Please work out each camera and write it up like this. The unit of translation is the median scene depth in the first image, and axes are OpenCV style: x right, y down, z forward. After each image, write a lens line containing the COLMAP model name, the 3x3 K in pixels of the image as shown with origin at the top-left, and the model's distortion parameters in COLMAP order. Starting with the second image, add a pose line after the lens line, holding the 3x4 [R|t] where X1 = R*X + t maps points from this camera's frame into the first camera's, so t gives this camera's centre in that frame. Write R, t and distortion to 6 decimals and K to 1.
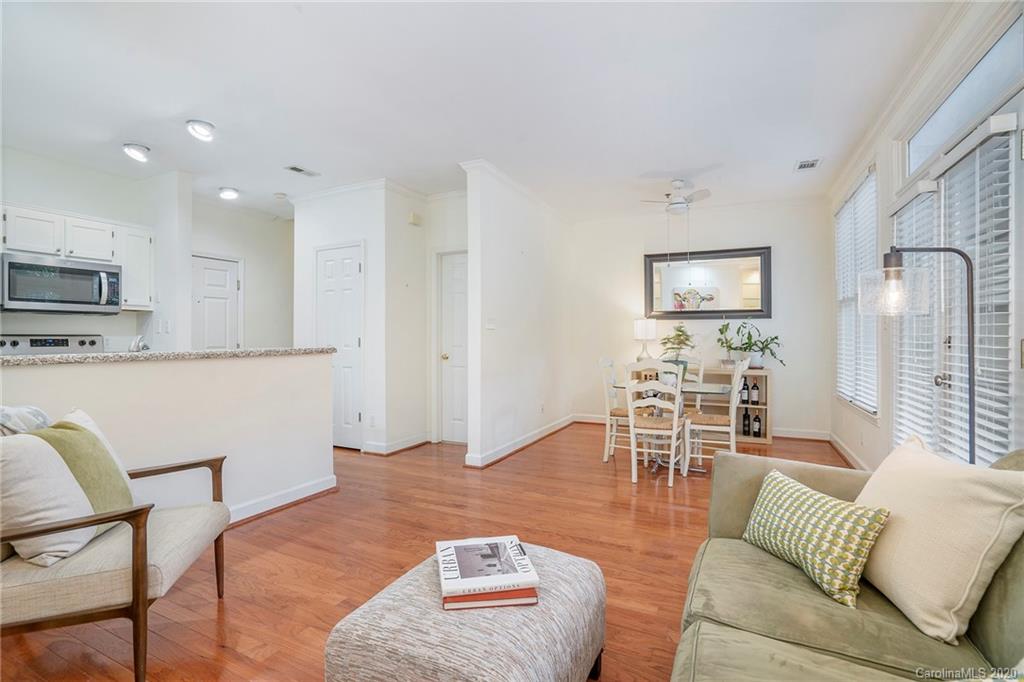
lens RADIAL K [[474.8, 0, 506.9], [0, 474.8, 338.7], [0, 0, 1]] dist [-0.036447, 0.000107]
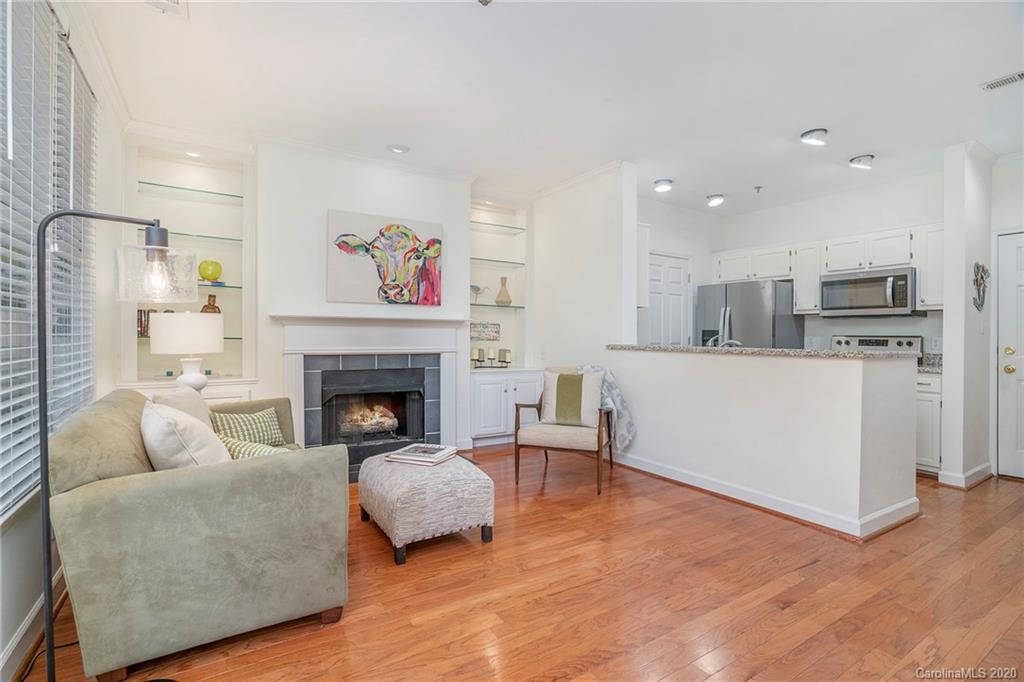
lens RADIAL K [[480.0, 0, 511.6], [0, 480.0, 336.6], [0, 0, 1]] dist [-0.000343, 0.000035]
pose [[-0.503493, -0.000016, -0.863999, 0.519815], [-0.009329, 0.999942, 0.005418, -0.004887], [0.863949, 0.010788, -0.503464, 0.811818]]
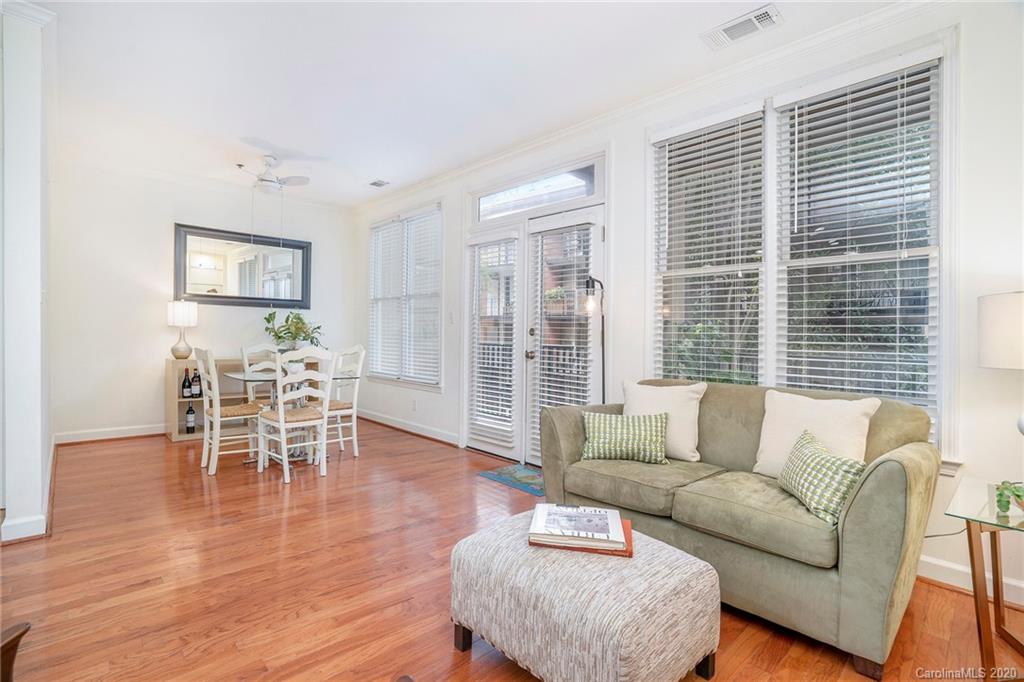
lens RADIAL K [[474.8, 0, 506.9], [0, 474.8, 338.7], [0, 0, 1]] dist [-0.036447, 0.000107]
pose [[0.358441, -0.000677, 0.933552, -0.409147], [-0.016705, 0.999835, 0.007140, 0.012201], [-0.933403, -0.018154, 0.358371, 0.274218]]
